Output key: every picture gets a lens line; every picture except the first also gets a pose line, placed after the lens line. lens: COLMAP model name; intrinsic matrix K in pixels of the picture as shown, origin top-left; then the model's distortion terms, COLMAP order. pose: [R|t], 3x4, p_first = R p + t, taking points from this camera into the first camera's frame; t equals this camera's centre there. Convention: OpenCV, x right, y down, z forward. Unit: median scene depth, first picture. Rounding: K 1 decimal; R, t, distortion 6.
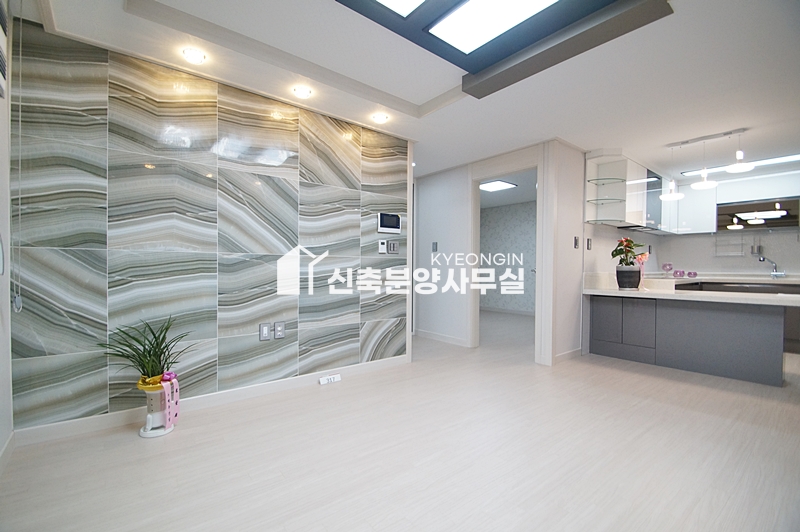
lens RADIAL K [[353.0, 0, 399.6], [0, 353.0, 270.7], [0, 0, 1]] dist [-0.000945, -0.003947]
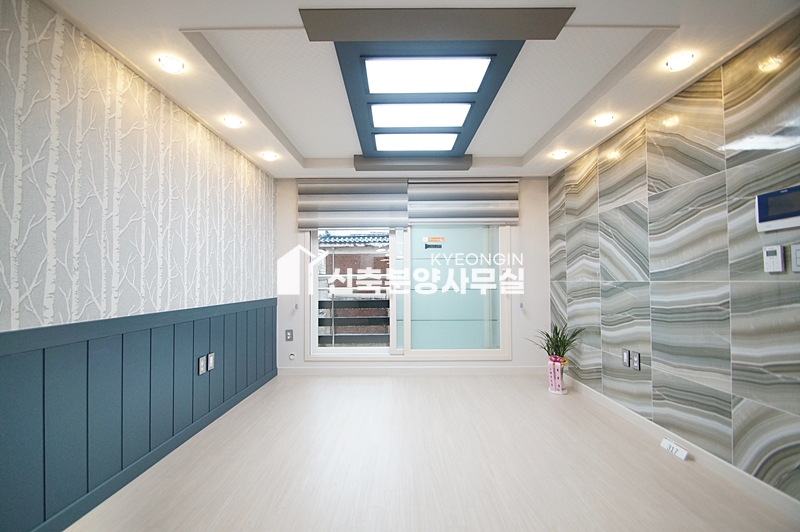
lens RADIAL K [[353.0, 0, 399.4], [0, 353.0, 270.0], [0, 0, 1]] dist [-0.000945, -0.003947]
pose [[-0.623459, -0.028928, -0.781321, 0.784216], [-0.007957, 0.999498, -0.030657, -0.040883], [0.781816, -0.012896, -0.623376, 1.066293]]
